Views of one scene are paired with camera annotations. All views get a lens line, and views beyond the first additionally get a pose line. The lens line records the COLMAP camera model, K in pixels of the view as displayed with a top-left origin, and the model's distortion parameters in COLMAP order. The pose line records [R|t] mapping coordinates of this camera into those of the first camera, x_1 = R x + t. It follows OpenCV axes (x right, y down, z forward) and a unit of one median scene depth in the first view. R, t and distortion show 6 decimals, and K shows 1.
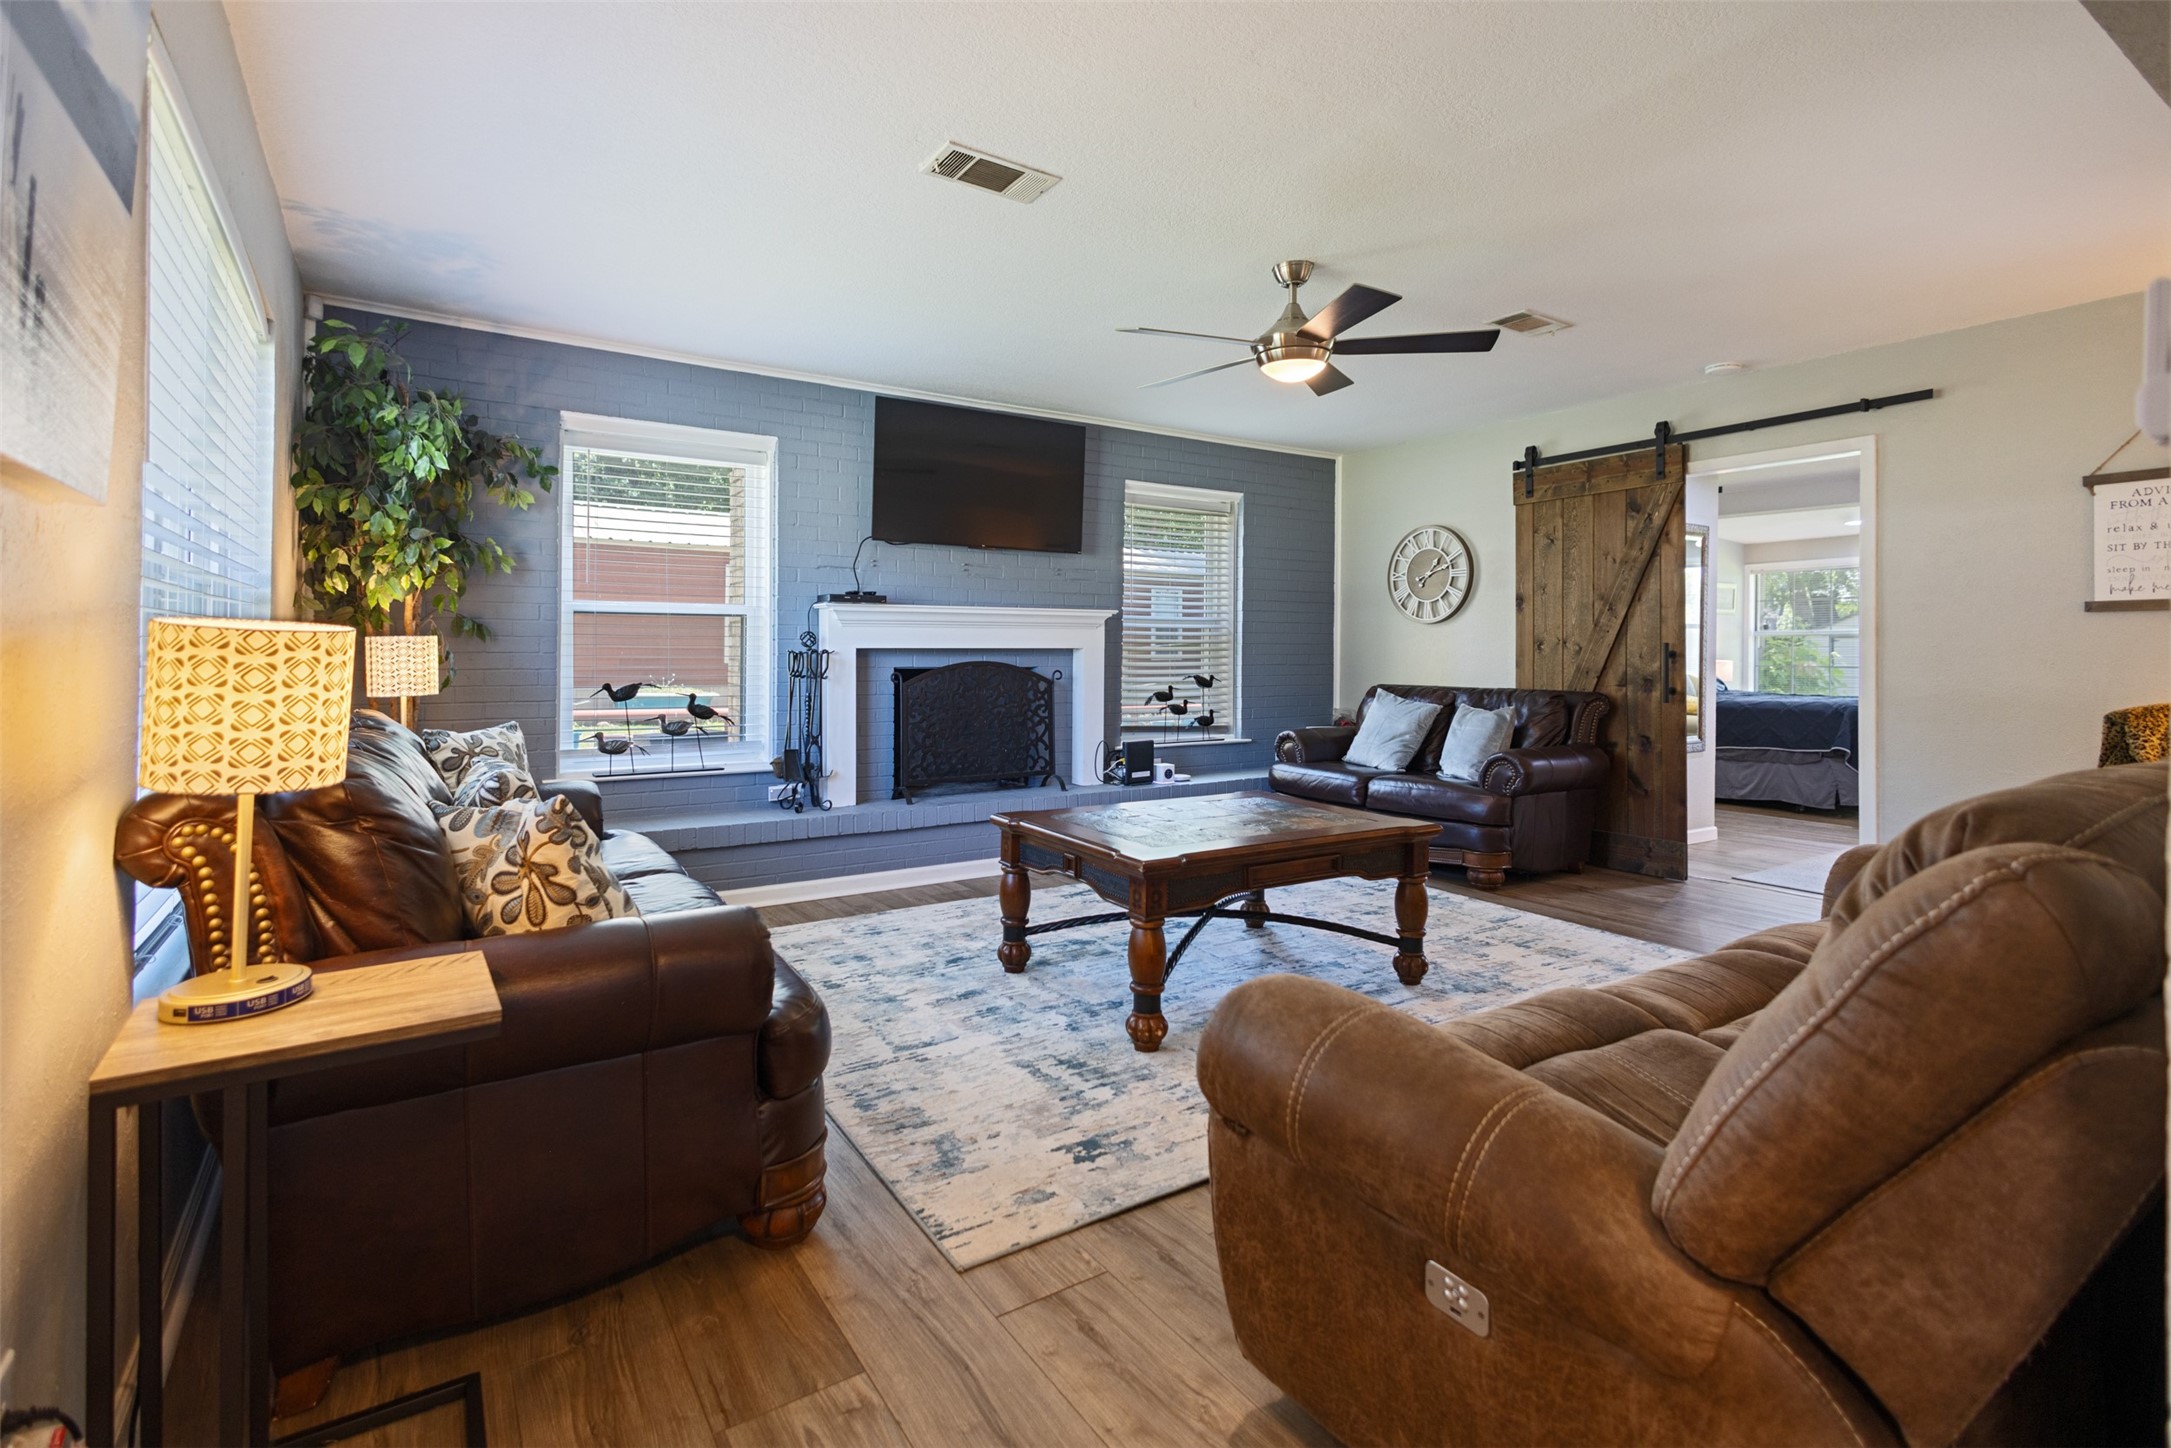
lens RADIAL K [[1024.7, 0, 1083.6], [0, 1024.7, 640.4], [0, 0, 1]] dist [-0.000406, -0.001366]
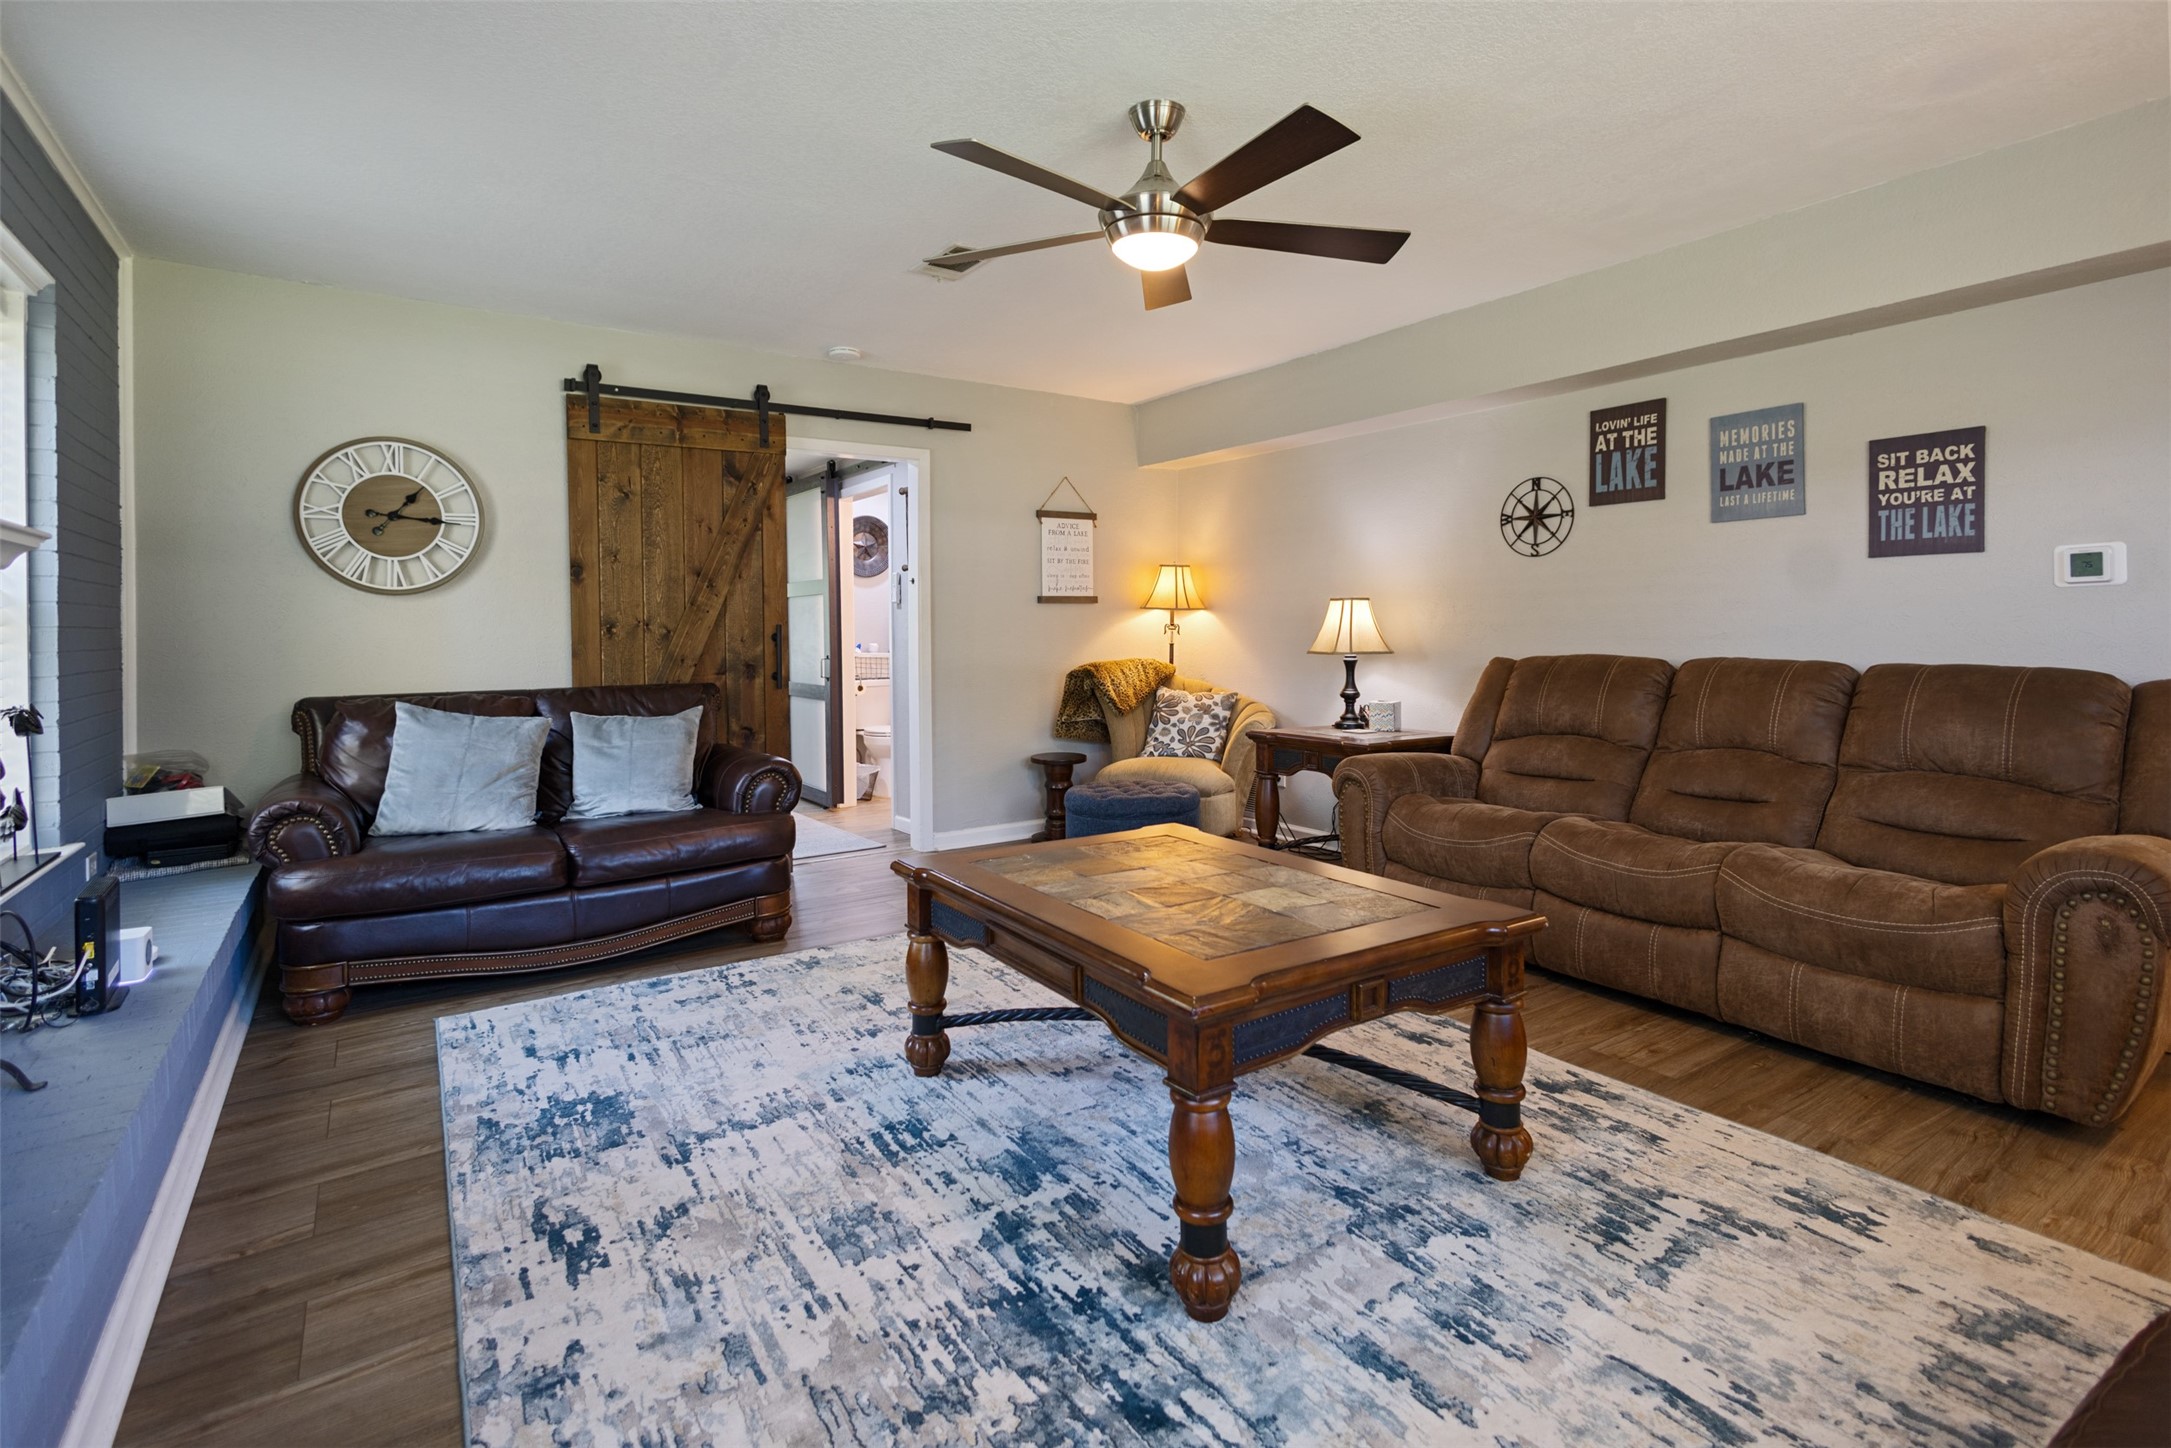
lens RADIAL K [[1024.7, 0, 1079.7], [0, 1024.7, 643.2], [0, 0, 1]] dist [-0.000406, -0.001366]
pose [[-0.007561, -0.014078, 0.999872, -0.371399], [0.001551, 0.999900, 0.014090, 0.006408], [-0.999970, 0.001657, -0.007538, 0.735991]]
